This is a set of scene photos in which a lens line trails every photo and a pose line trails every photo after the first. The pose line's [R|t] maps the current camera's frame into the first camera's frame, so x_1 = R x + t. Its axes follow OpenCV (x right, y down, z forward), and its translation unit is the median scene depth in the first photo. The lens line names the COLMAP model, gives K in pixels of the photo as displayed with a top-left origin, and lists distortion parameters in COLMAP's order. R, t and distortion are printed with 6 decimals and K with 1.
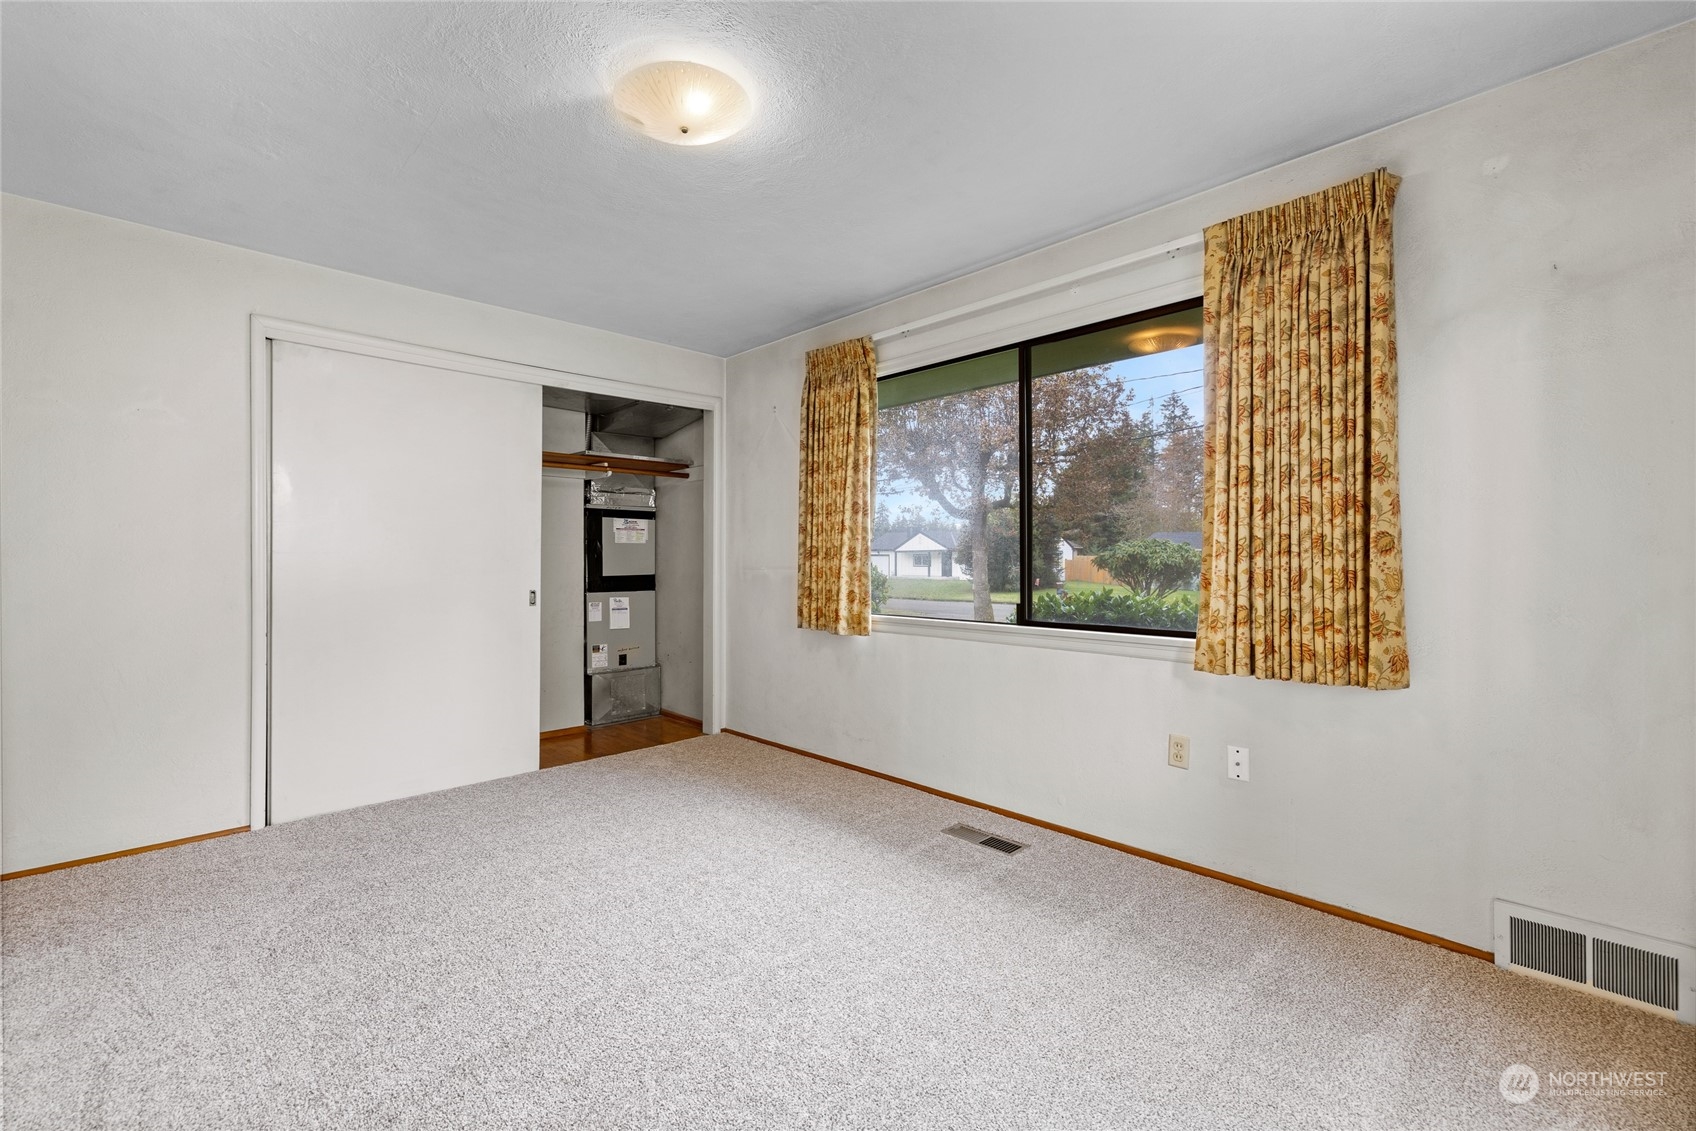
lens RADIAL K [[723.1, 0, 836.5], [0, 723.1, 555.4], [0, 0, 1]] dist [0.000267, -0.000288]
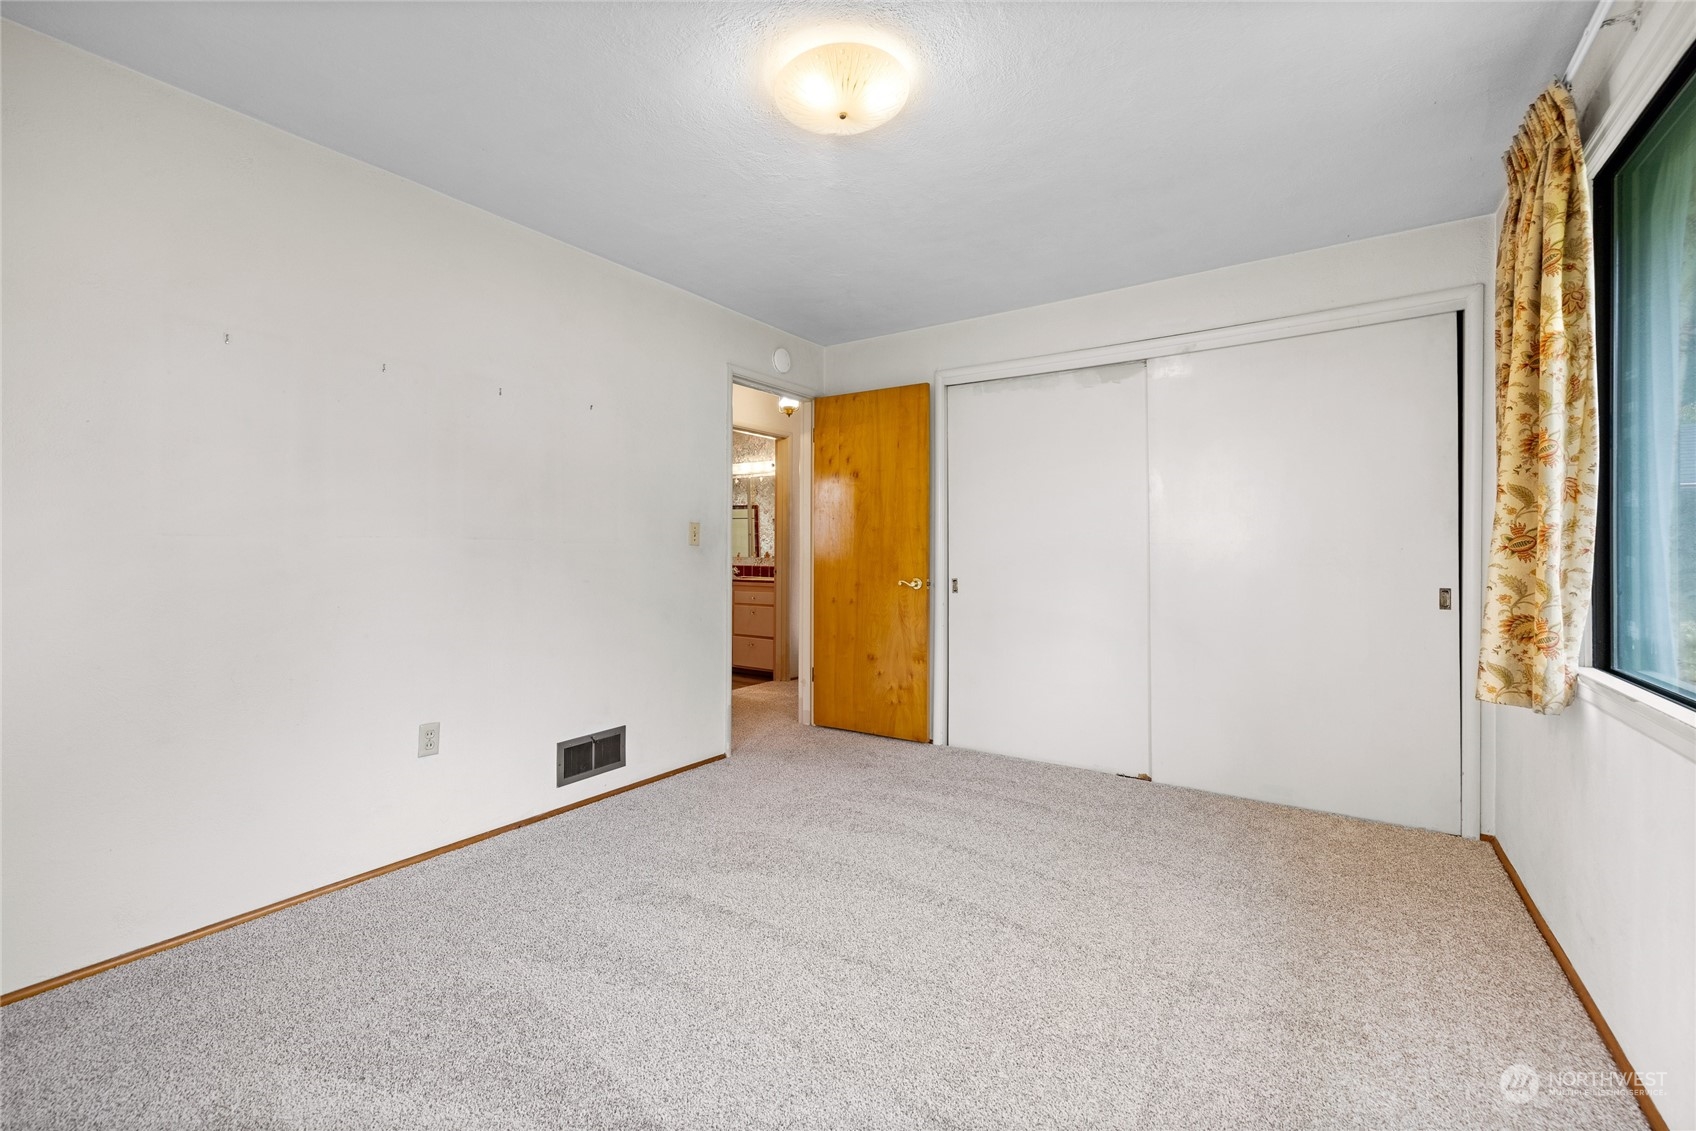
lens RADIAL K [[727.2, 0, 825.5], [0, 727.2, 547.3], [0, 0, 1]] dist [0.001506, 0.000147]
pose [[0.149858, -0.001508, -0.988706, 0.483351], [0.009908, 0.999951, -0.000023, -0.001955], [0.988658, -0.009793, 0.149866, 0.512935]]
